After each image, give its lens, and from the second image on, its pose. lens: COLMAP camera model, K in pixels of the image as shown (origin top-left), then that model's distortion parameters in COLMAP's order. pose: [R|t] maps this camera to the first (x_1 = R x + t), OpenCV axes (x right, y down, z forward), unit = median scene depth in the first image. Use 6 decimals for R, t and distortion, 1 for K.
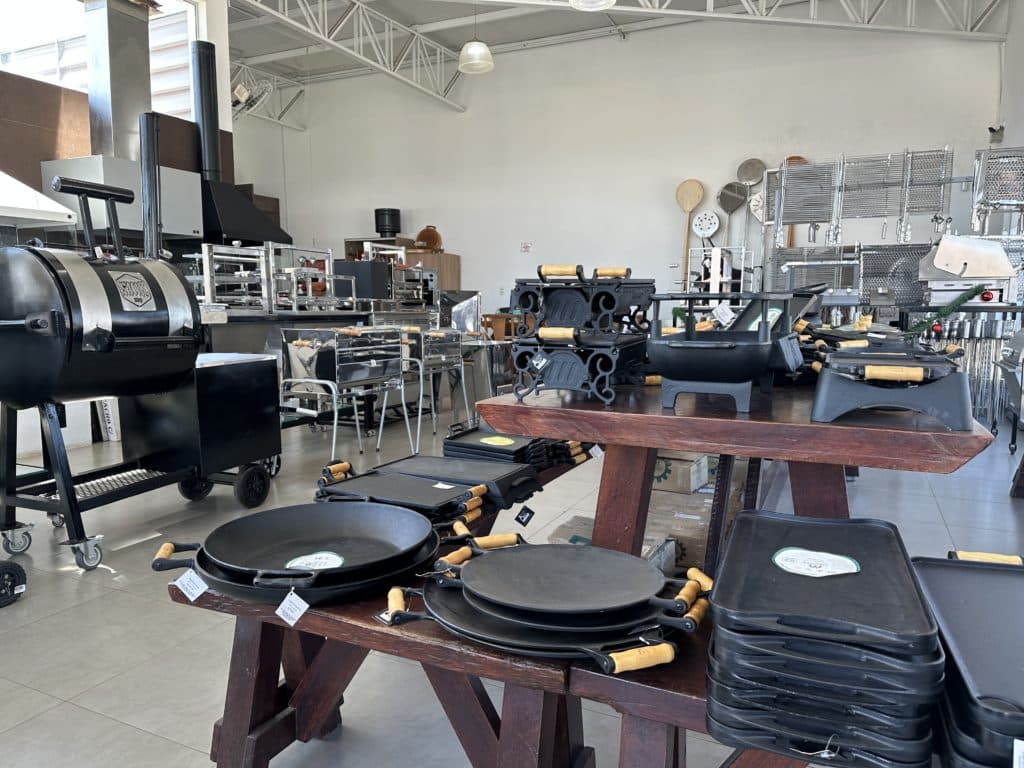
lens RADIAL K [[707.4, 0, 492.4], [0, 707.4, 387.7], [0, 0, 1]] dist [0.059433, -0.080571]
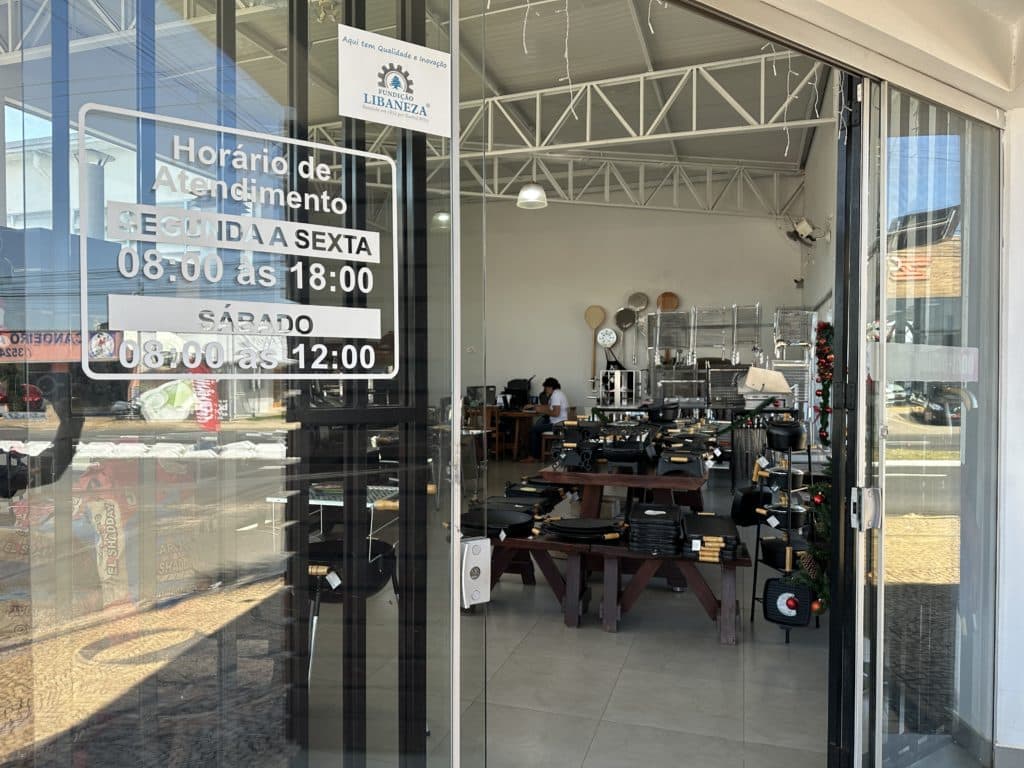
lens RADIAL K [[707.4, 0, 492.4], [0, 707.4, 387.7], [0, 0, 1]] dist [0.059433, -0.080571]
pose [[0.990845, -0.000641, 0.135002, -0.169649], [0.014278, 0.994877, -0.100075, -0.007911], [-0.134246, 0.101086, 0.985779, -0.498197]]
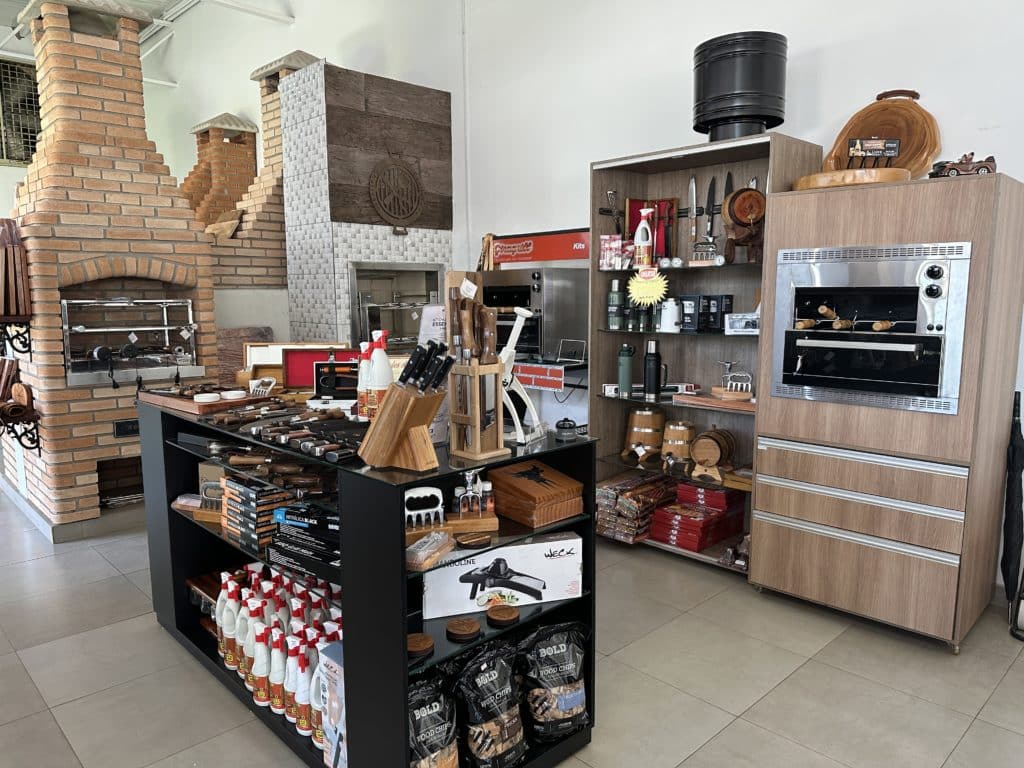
lens RADIAL K [[707.4, 0, 492.4], [0, 707.4, 387.7], [0, 0, 1]] dist [0.059433, -0.080571]
pose [[0.931138, 0.040979, -0.362358, -0.303268], [-0.033745, 0.999085, 0.026273, -0.268202], [0.363103, -0.012236, 0.931668, 1.600171]]
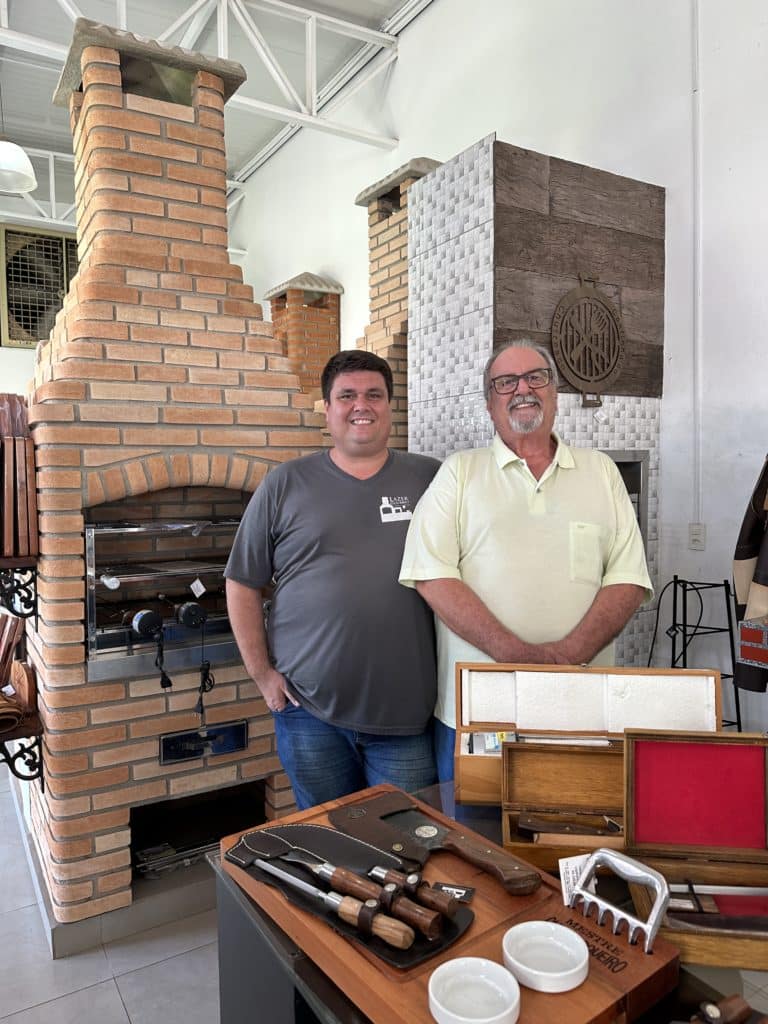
lens RADIAL K [[758.3, 0, 384.0], [0, 758.3, 512.0], [0, 0, 1]] dist [0.085770, -0.178790]
pose [[0.835452, 0.006028, -0.549530, -0.596414], [-0.044560, 0.997390, -0.056805, -0.317828], [0.547754, 0.071945, 0.833541, 1.849540]]
